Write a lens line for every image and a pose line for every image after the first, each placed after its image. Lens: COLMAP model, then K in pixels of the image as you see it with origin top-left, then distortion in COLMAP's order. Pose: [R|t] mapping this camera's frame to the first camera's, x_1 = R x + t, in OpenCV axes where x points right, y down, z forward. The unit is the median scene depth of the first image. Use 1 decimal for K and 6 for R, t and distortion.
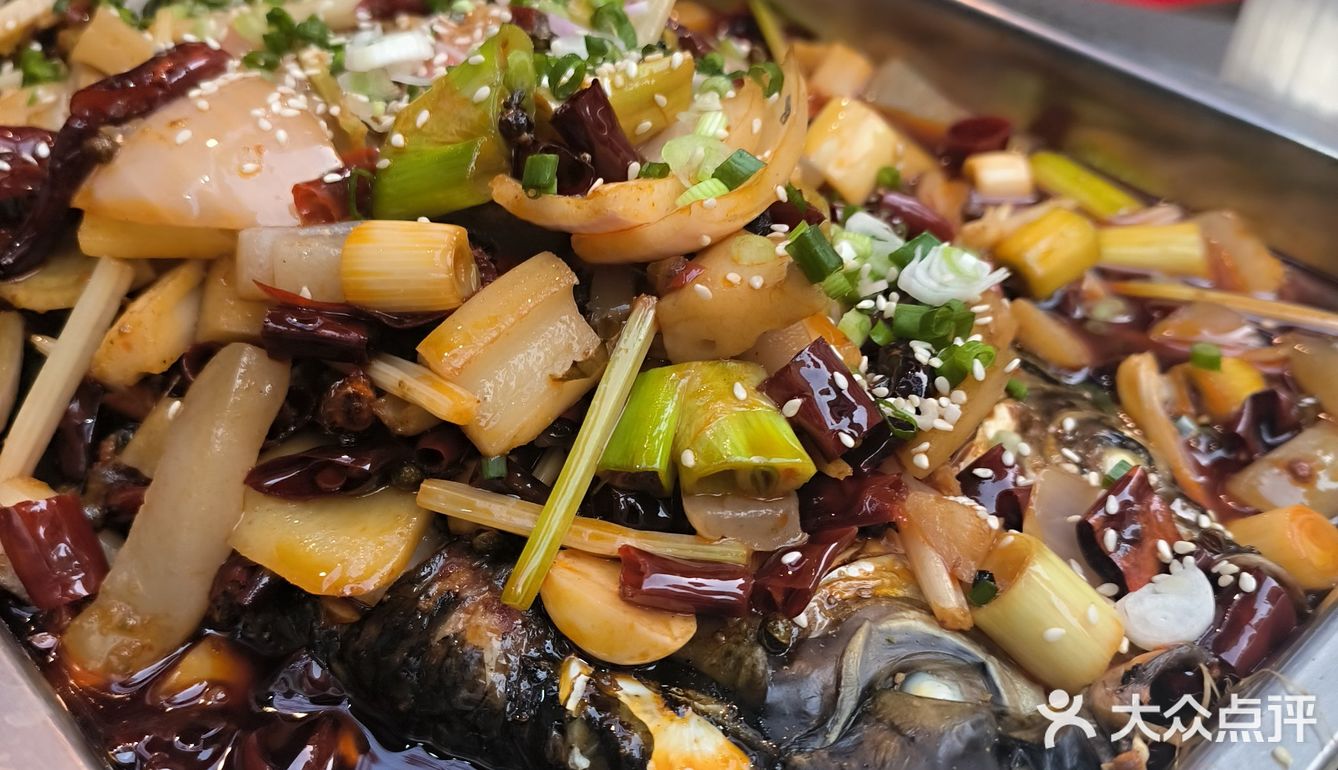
lens RADIAL K [[1436.3, 0, 663.3], [0, 1436.3, 385.9], [0, 0, 1]] dist [-0.039174, 0.000000]
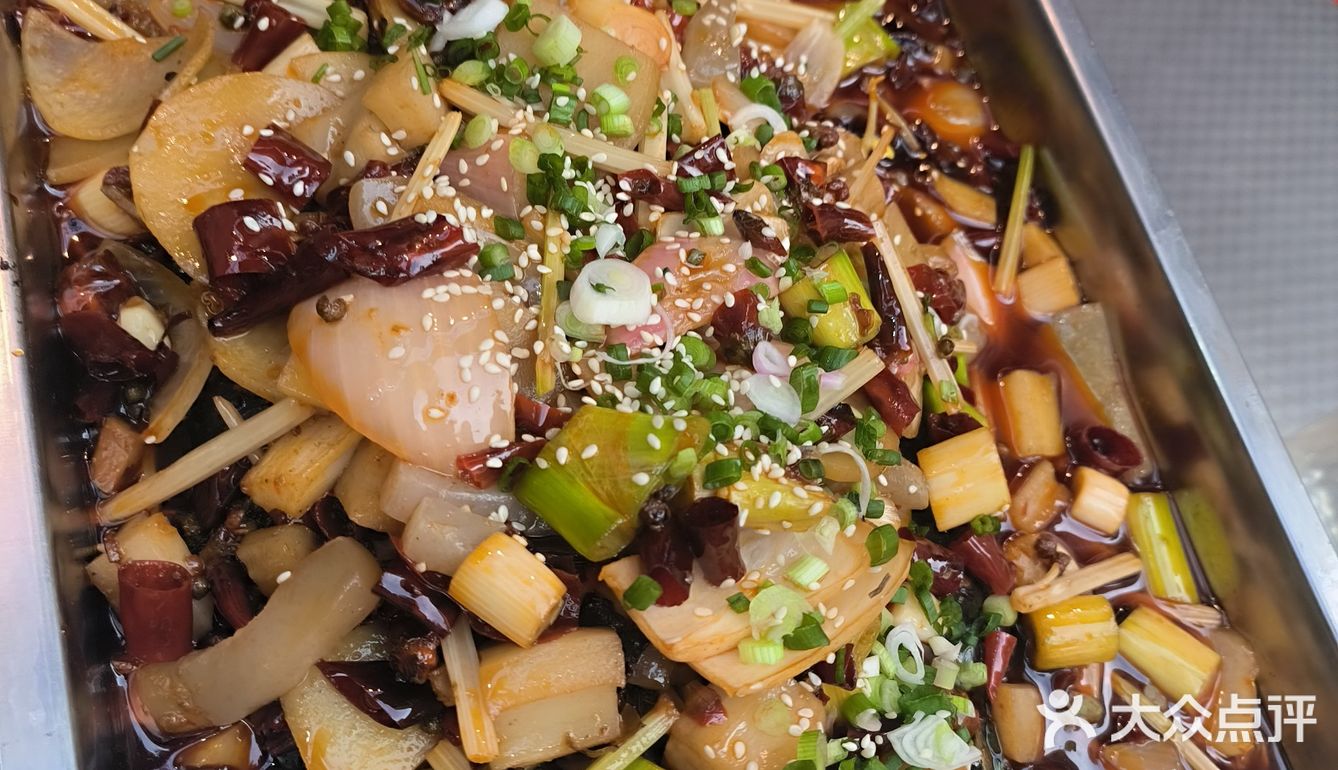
lens RADIAL K [[1436.3, 0, 673.5], [0, 1436.3, 384.2], [0, 0, 1]] dist [-0.039174, 0.000000]
pose [[0.864648, 0.501775, 0.024623, -0.169026], [-0.481293, 0.813310, 0.326931, -0.643330], [0.144020, -0.294531, 0.944727, -0.038354]]
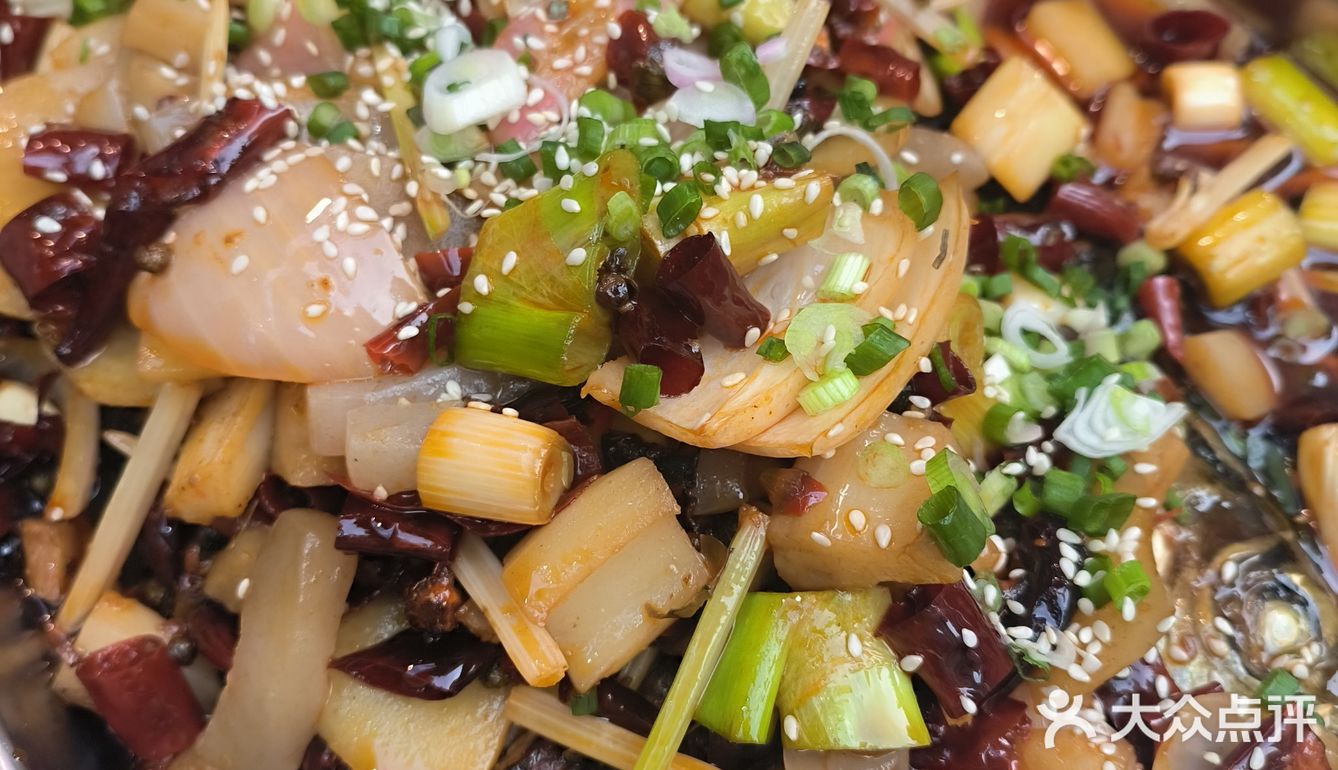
lens RADIAL K [[1436.3, 0, 649.2], [0, 1436.3, 410.4], [0, 0, 1]] dist [-0.039174, 0.000000]
pose [[0.993672, 0.057492, -0.096488, 0.003226], [-0.018445, 0.930927, 0.364740, -0.427700], [0.110793, -0.360652, 0.926097, 0.187844]]
